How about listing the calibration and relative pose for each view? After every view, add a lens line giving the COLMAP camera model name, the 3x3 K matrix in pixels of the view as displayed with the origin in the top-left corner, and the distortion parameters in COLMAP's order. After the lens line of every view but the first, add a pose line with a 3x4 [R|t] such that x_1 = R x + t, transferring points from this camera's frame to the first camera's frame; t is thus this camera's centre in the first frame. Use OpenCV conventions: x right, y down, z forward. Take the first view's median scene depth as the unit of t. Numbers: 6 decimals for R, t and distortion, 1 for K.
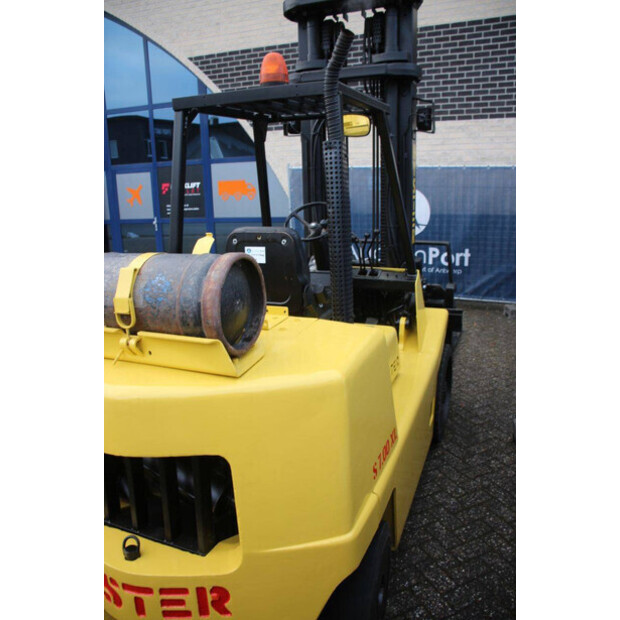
lens RADIAL K [[507.7, 0, 307.3], [0, 507.7, 310.7], [0, 0, 1]] dist [-0.152092, 0.119730]
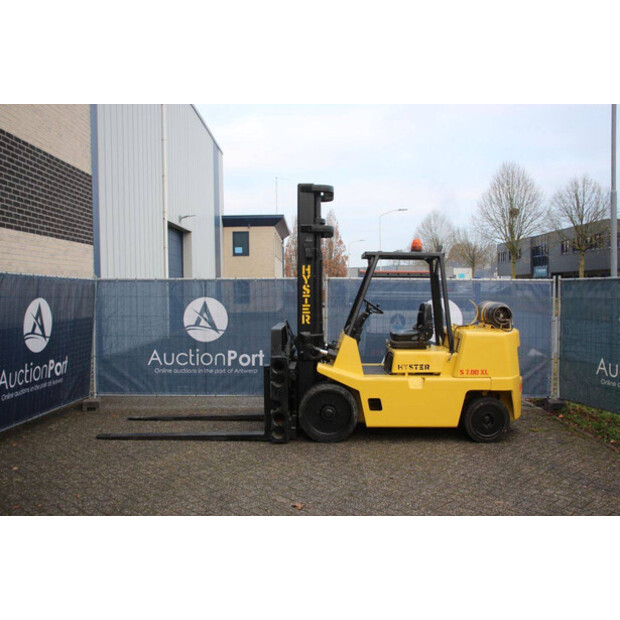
lens RADIAL K [[598.7, 0, 312.4], [0, 598.7, 310.3], [0, 0, 1]] dist [-0.062788, 0.000000]
pose [[-0.350202, -0.000240, 0.936674, -2.084970], [0.250639, 0.963511, 0.093955, -0.421897], [-0.902518, 0.267670, -0.337363, 1.929274]]
